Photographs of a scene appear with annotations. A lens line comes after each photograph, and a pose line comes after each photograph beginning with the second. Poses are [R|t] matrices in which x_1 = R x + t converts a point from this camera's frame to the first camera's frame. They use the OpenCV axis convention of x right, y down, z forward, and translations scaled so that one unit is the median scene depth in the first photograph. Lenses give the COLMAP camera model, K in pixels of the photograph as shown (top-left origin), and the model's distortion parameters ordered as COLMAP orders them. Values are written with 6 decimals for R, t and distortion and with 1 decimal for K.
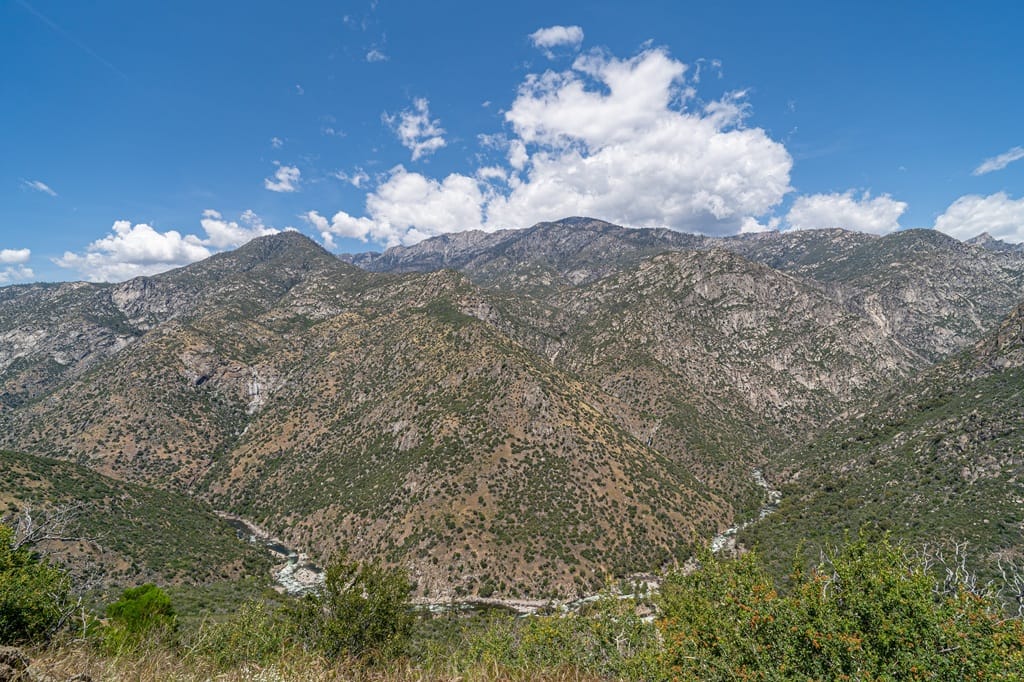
lens RADIAL K [[496.3, 0, 512.0], [0, 496.3, 341.0], [0, 0, 1]] dist [-0.000166, 0.000028]
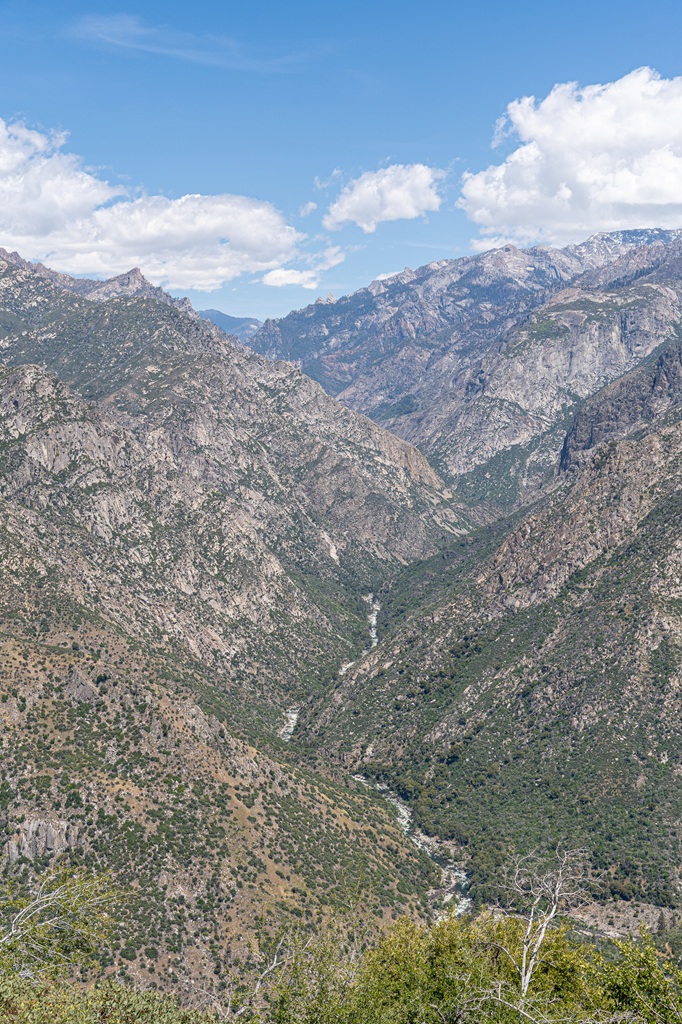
lens RADIAL K [[1242.0, 0, 341.0], [0, 1242.0, 512.0], [0, 0, 1]] dist [0.001138, -0.037808]
pose [[0.536199, -0.051873, 0.842496, -0.642873], [-0.017526, 0.997211, 0.072553, -0.152440], [-0.843909, -0.053669, 0.533795, -0.030848]]
